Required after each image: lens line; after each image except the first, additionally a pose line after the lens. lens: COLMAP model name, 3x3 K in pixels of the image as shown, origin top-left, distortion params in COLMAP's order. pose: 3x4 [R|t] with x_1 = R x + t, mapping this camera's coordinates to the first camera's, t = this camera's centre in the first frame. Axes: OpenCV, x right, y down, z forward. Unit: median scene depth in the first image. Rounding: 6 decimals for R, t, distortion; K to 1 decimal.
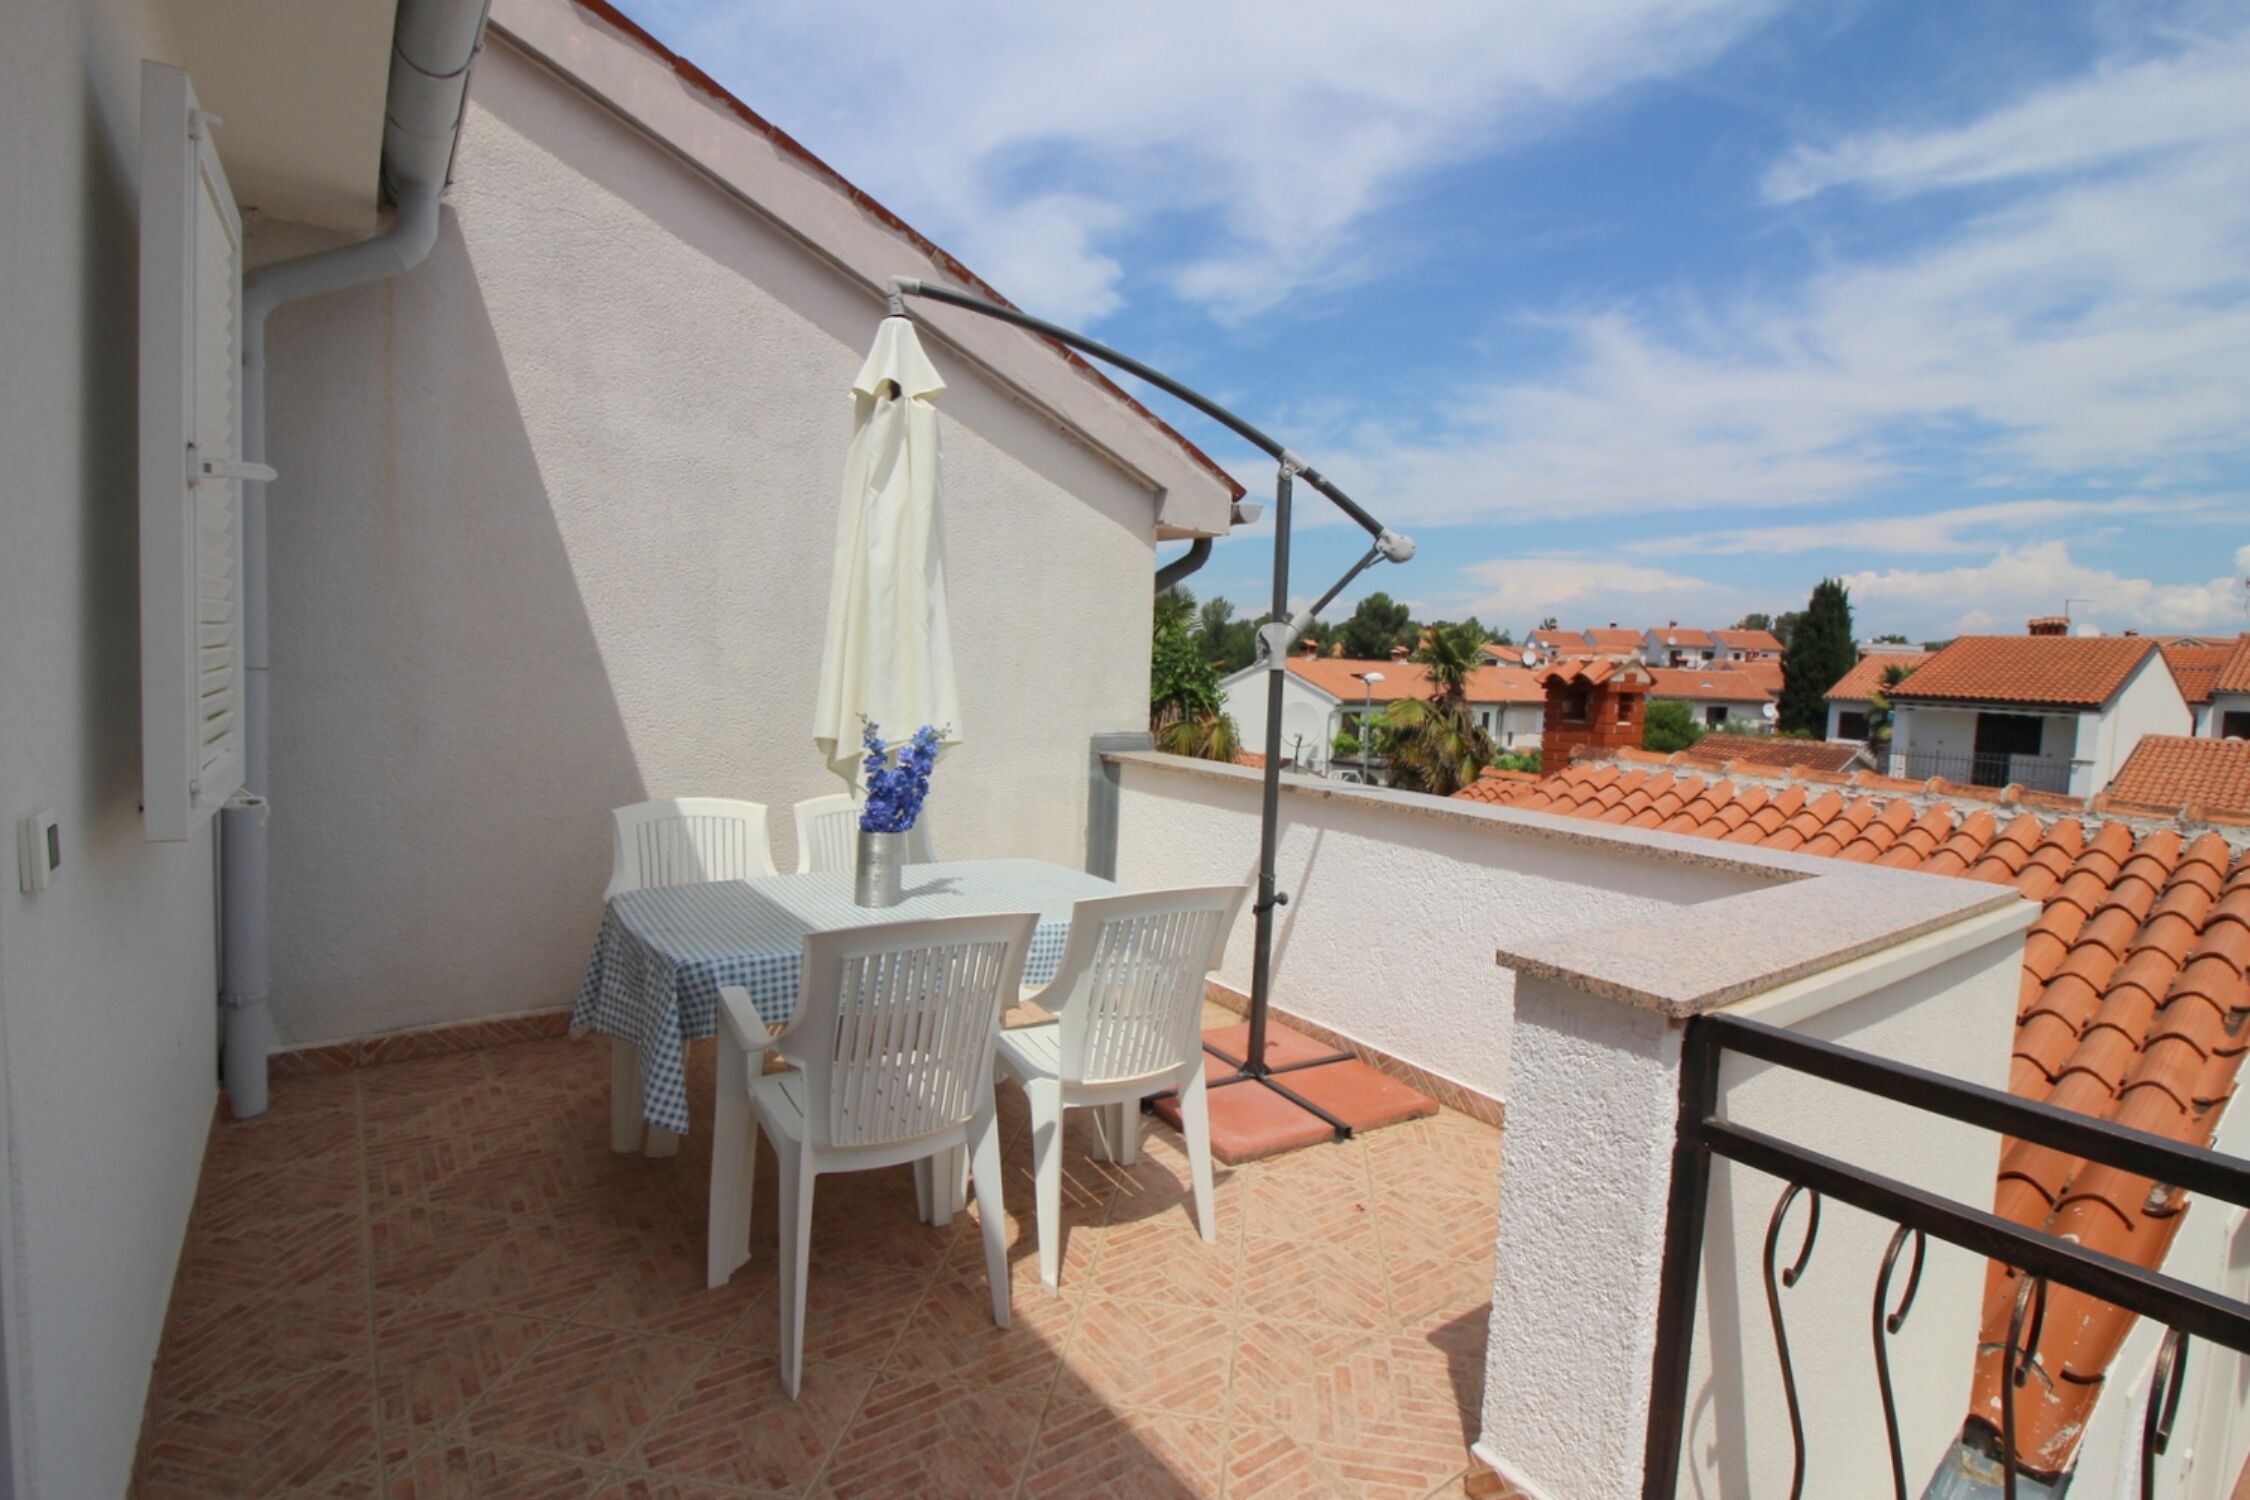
lens RADIAL K [[1067.4, 0, 1121.2], [0, 1067.4, 736.0], [0, 0, 1]] dist [-0.014029, -0.005562]
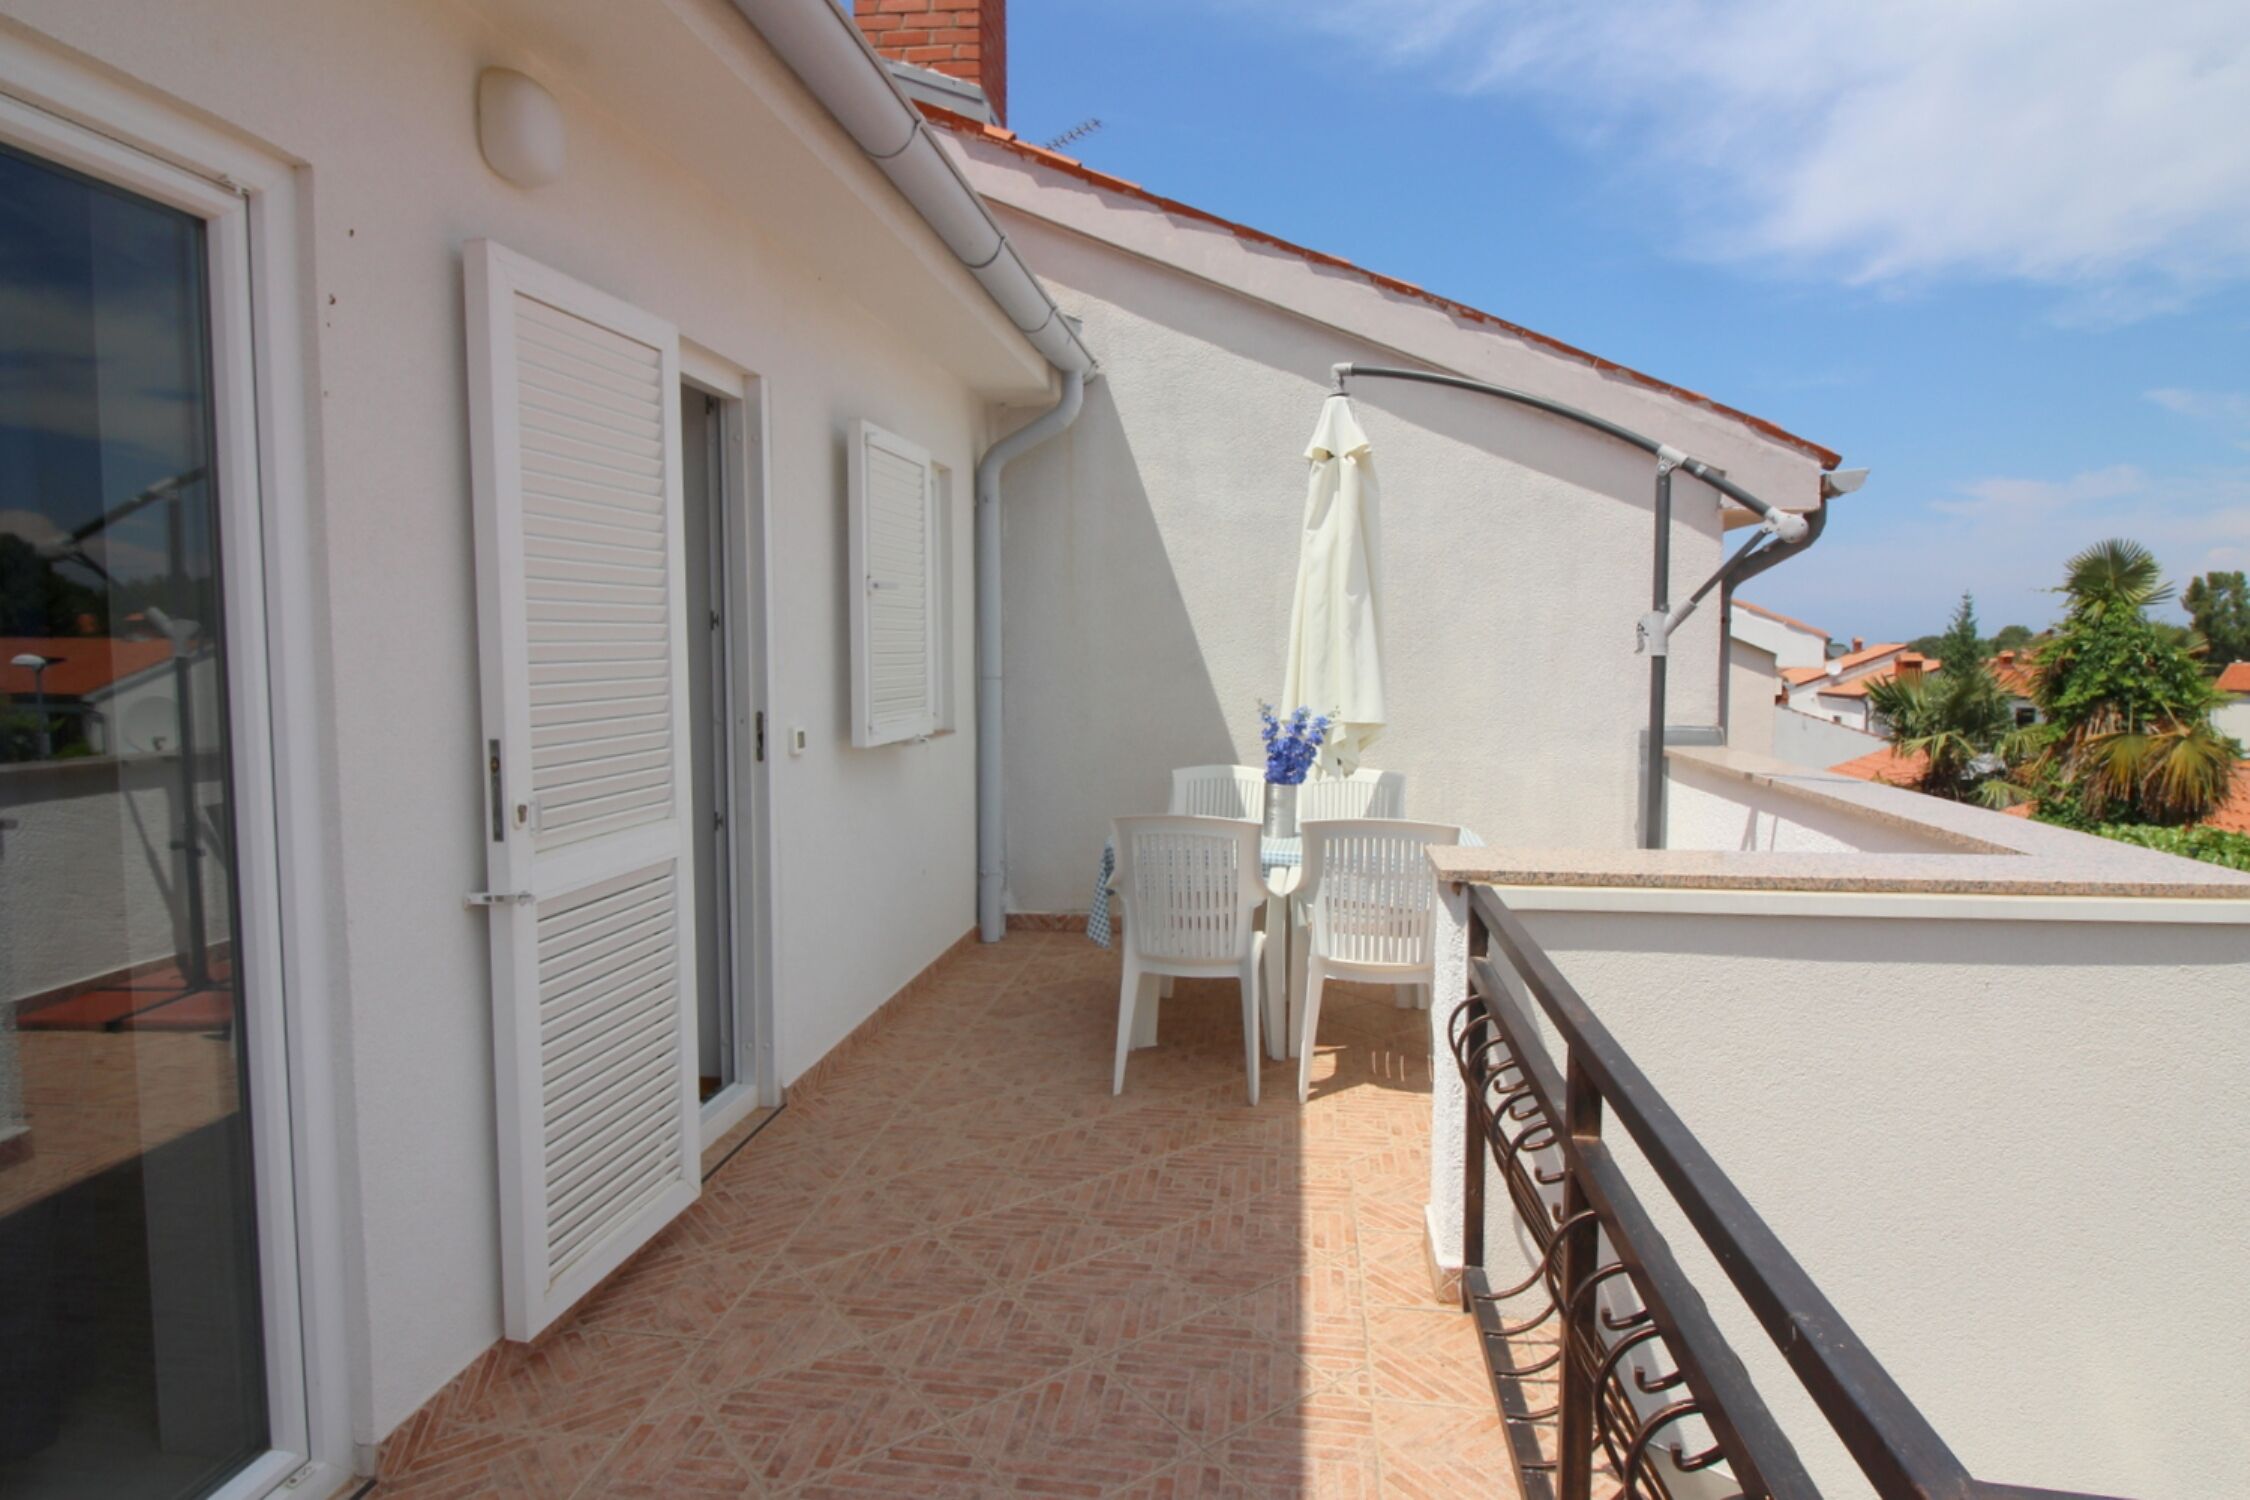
lens RADIAL K [[1246.7, 0, 1131.6], [0, 1246.7, 749.0], [0, 0, 1]] dist [-0.008406, -0.000670]
pose [[0.715015, 0.013173, -0.698985, 0.634960], [-0.018837, 0.999822, -0.000427, 0.040688], [0.698855, 0.013472, 0.715136, -0.242396]]
